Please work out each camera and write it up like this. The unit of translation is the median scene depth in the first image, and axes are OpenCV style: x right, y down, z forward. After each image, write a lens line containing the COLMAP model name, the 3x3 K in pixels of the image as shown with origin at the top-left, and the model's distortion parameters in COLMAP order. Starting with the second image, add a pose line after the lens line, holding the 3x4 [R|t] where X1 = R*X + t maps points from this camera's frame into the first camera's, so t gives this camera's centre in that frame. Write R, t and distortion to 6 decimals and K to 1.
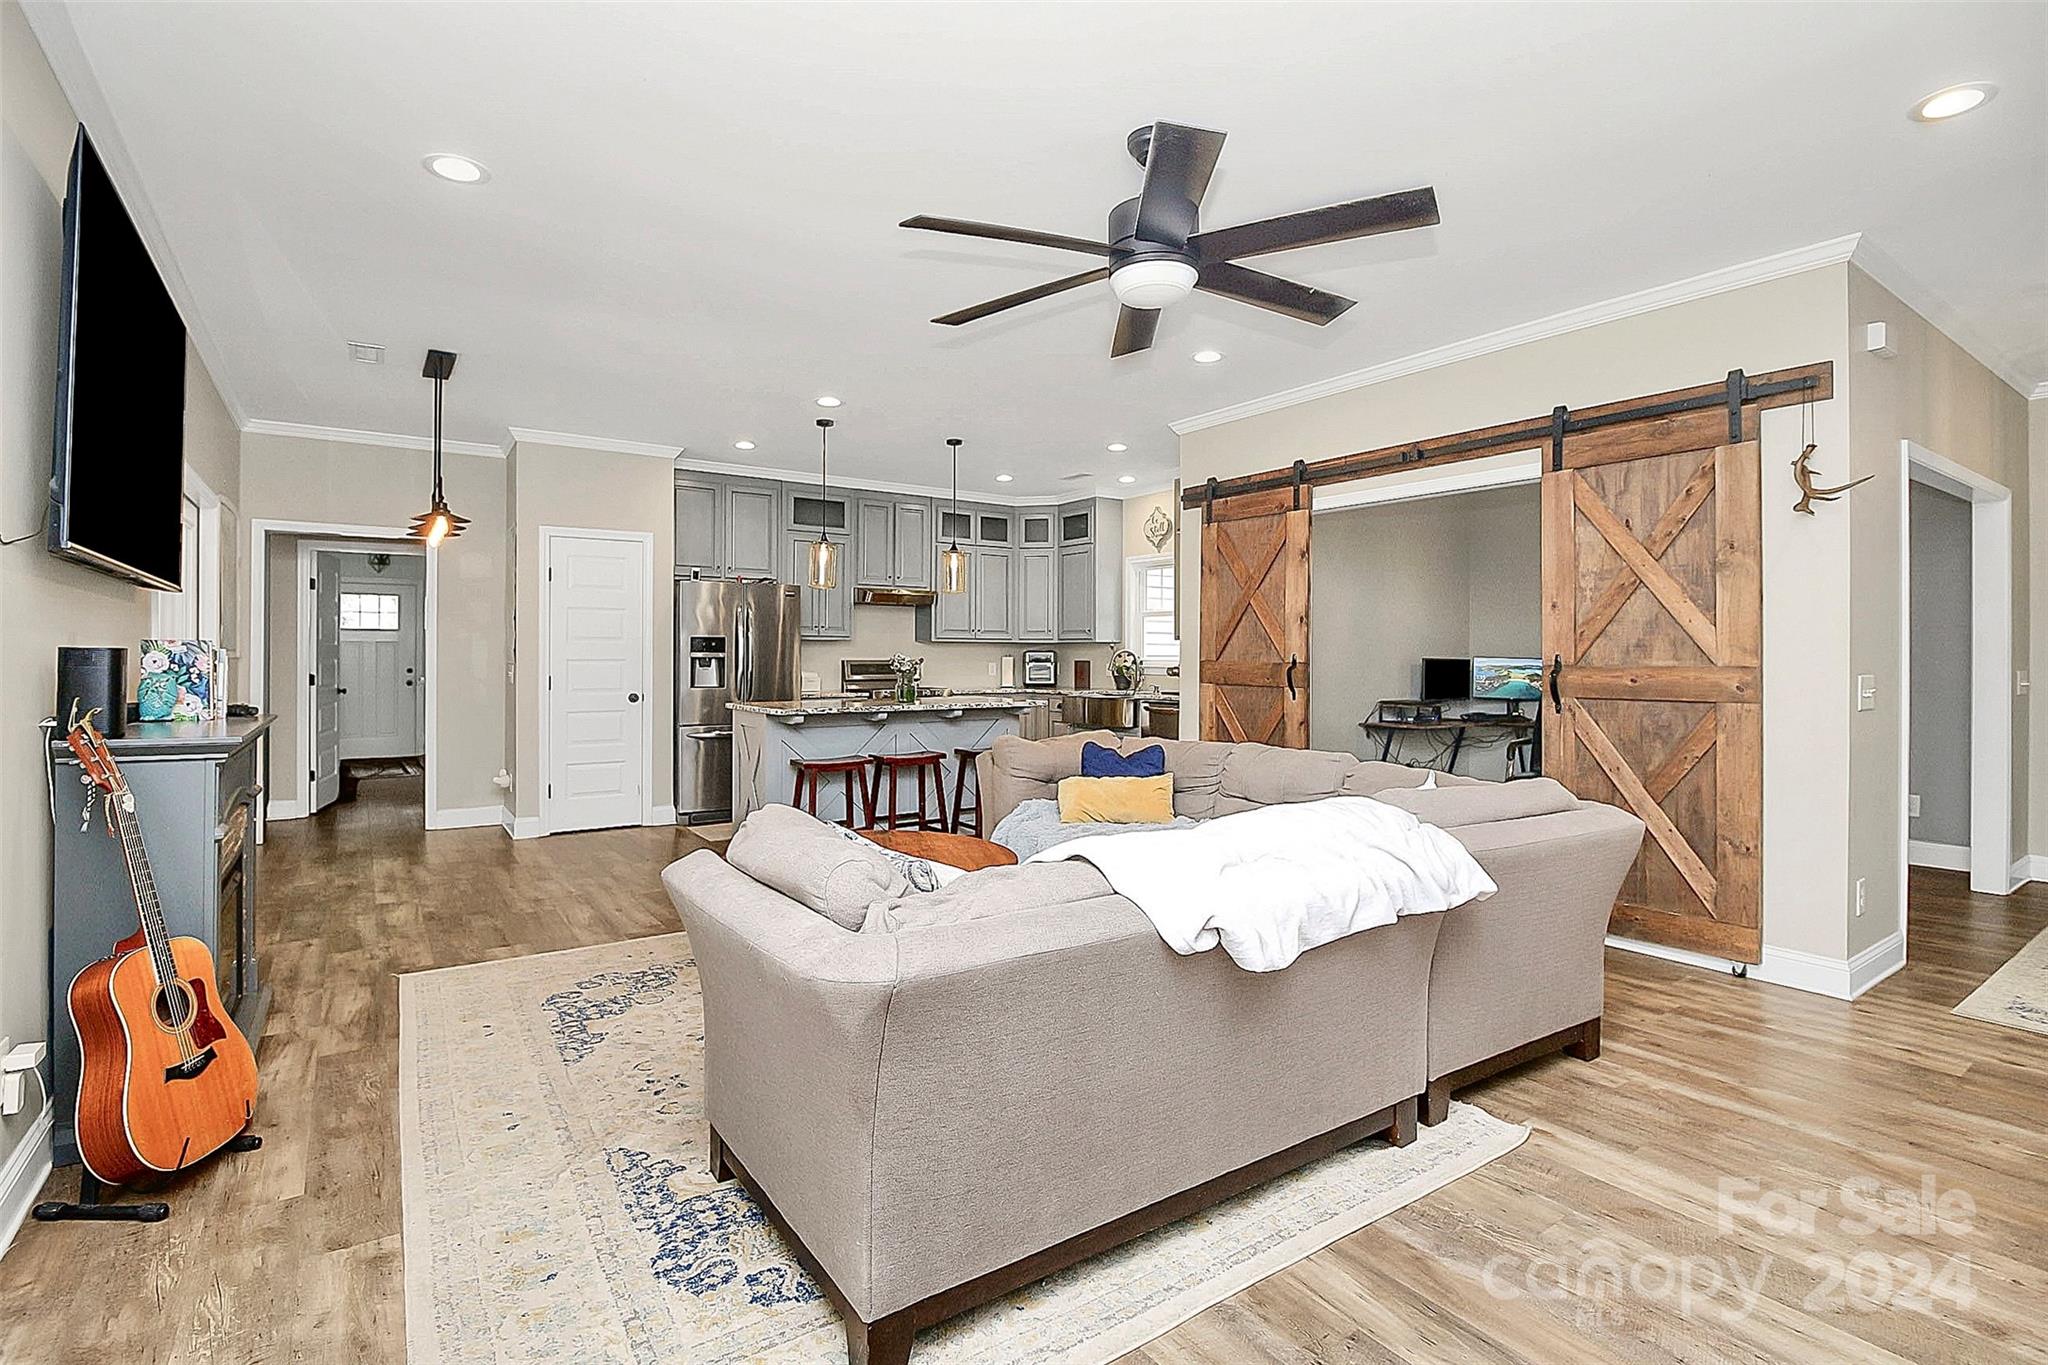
lens RADIAL K [[950.3, 0, 1023.4], [0, 950.3, 654.6], [0, 0, 1]] dist [-0.003154, -0.000595]
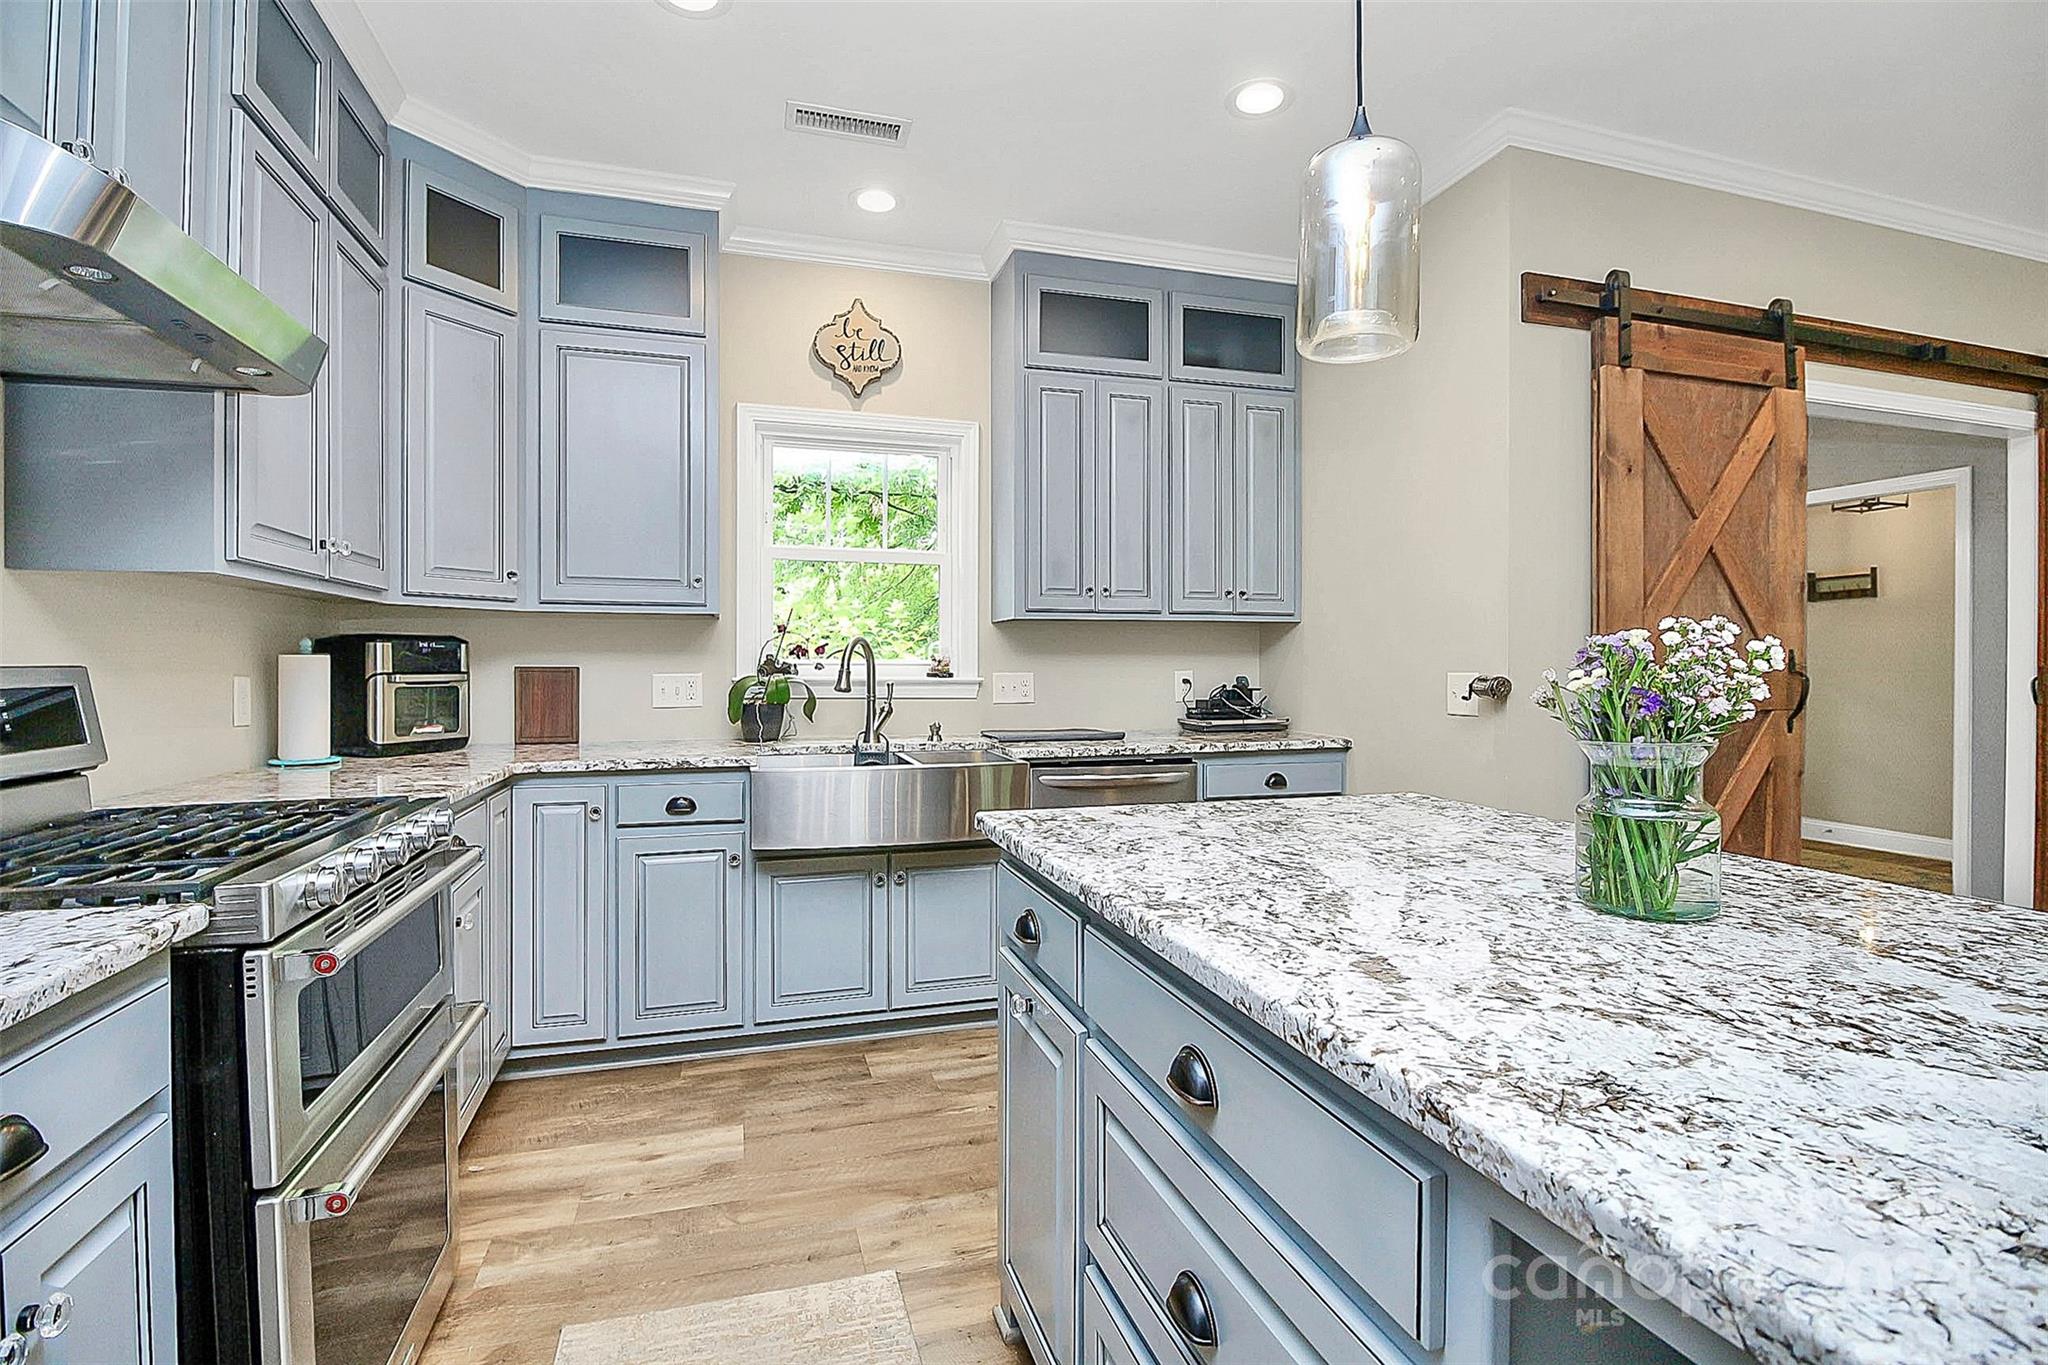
lens RADIAL K [[963.5, 0, 1024.0], [0, 963.5, 682.5], [0, 0, 1]] dist [-0.044621, -0.000306]
pose [[0.316376, -0.027830, 0.948226, -0.533228], [0.000615, 0.999575, 0.029132, 0.002518], [-0.948634, -0.008634, 0.316258, 1.796426]]
